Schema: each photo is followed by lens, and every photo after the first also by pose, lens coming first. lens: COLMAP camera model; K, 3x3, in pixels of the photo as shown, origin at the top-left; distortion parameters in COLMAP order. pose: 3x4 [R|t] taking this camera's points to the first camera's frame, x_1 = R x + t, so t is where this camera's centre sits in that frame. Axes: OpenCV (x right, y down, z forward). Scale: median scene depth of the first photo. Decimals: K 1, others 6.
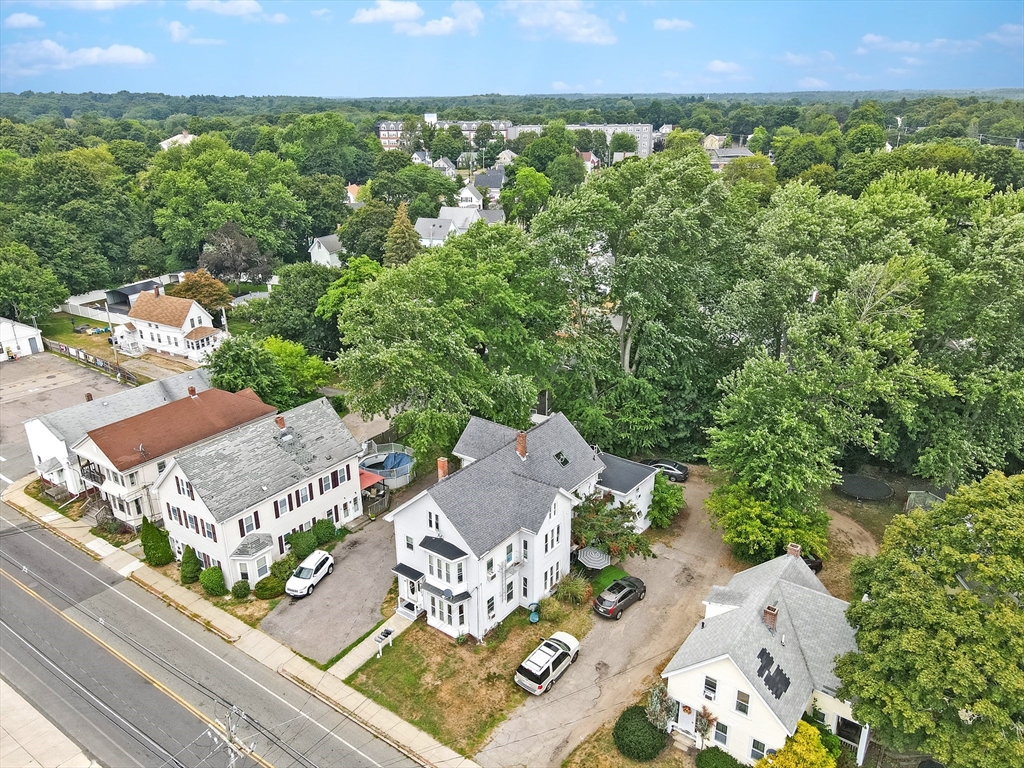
lens RADIAL K [[734.8, 0, 512.0], [0, 734.8, 384.0], [0, 0, 1]] dist [0.076989, 0.001841]
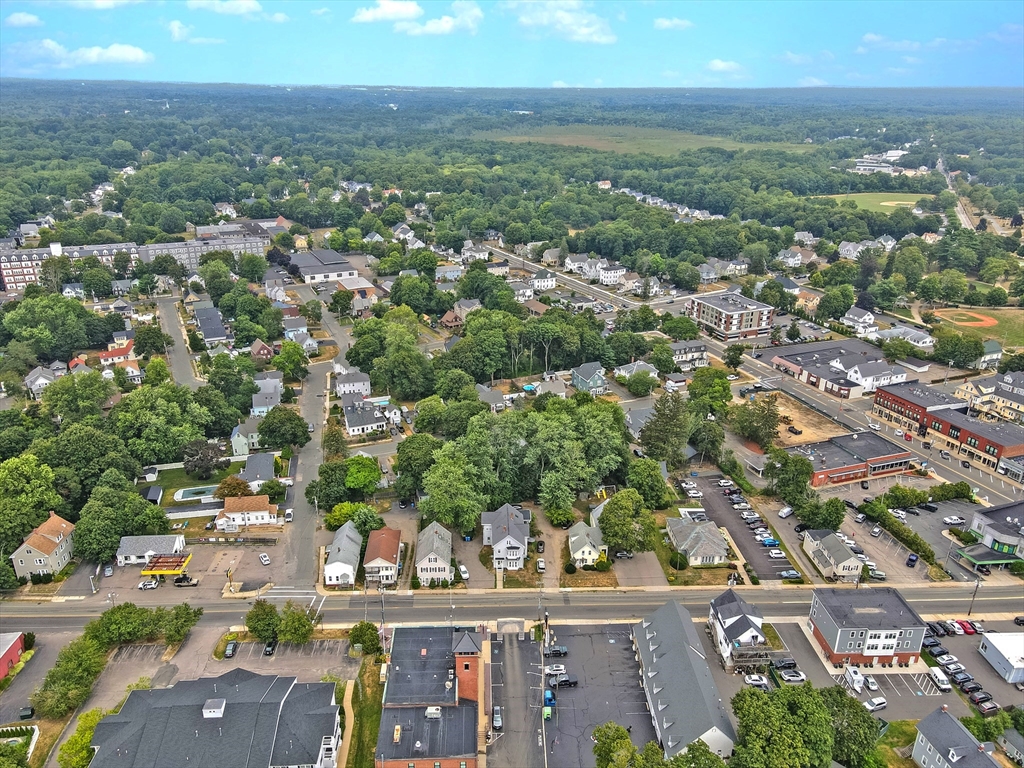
lens RADIAL K [[734.8, 0, 512.0], [0, 734.8, 384.0], [0, 0, 1]] dist [0.076989, 0.001841]
pose [[0.787518, -0.211065, 0.579023, -2.115026], [0.199799, 0.976220, 0.084109, -0.927775], [-0.583006, 0.049451, 0.810961, -2.139981]]
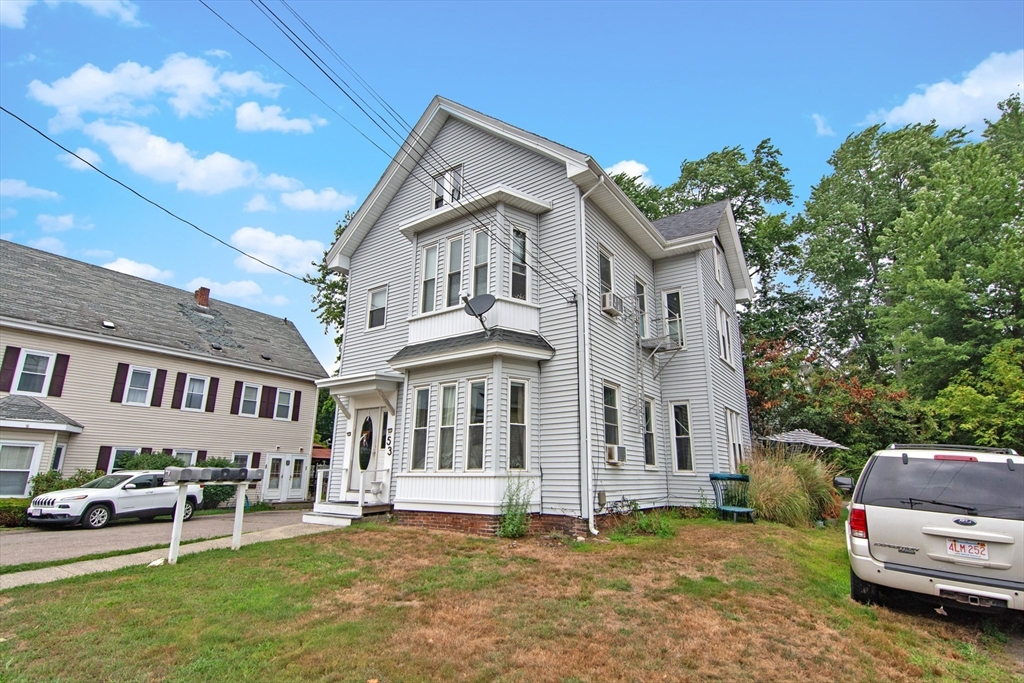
lens RADIAL K [[499.5, 0, 512.0], [0, 499.5, 341.5], [0, 0, 1]] dist [0.011928, -0.000260]
pose [[0.999761, 0.016673, 0.014129, -0.073085], [-0.005015, 0.804261, -0.594255, 0.396934], [-0.021271, 0.594043, 0.804152, 0.820503]]
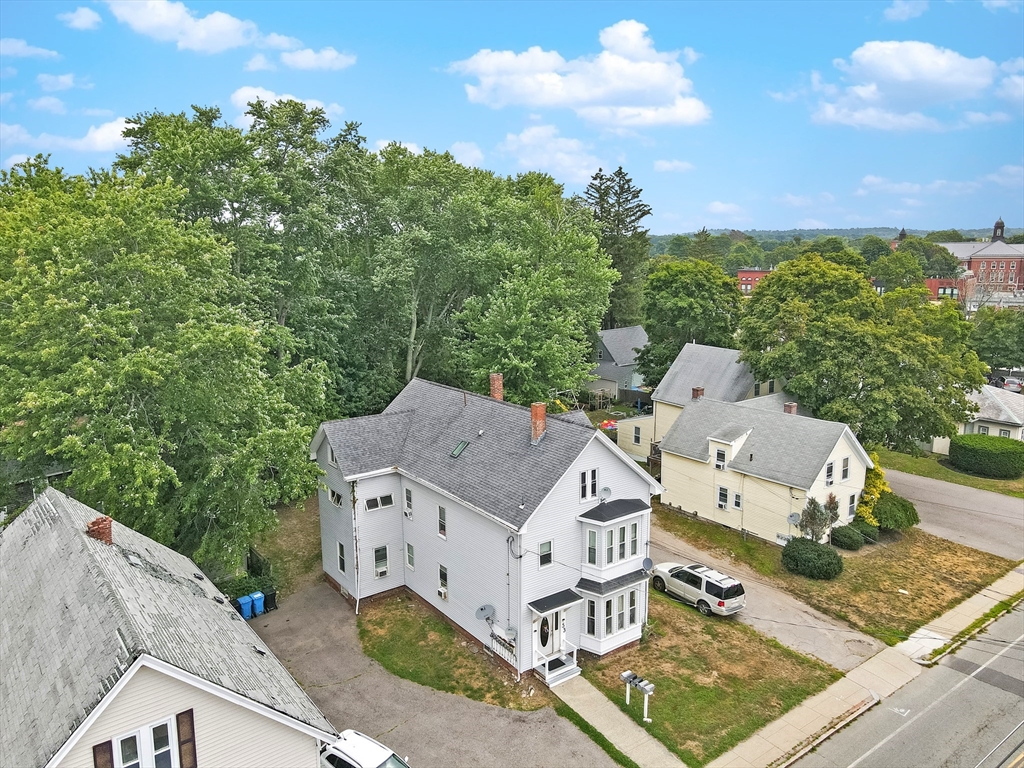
lens RADIAL K [[734.8, 0, 512.0], [0, 734.8, 384.0], [0, 0, 1]] dist [0.076989, 0.001841]
pose [[0.305933, -0.175856, 0.935671, -0.717685], [0.349598, 0.934885, 0.061402, 0.036887], [-0.885543, 0.308324, 0.347491, 0.791119]]
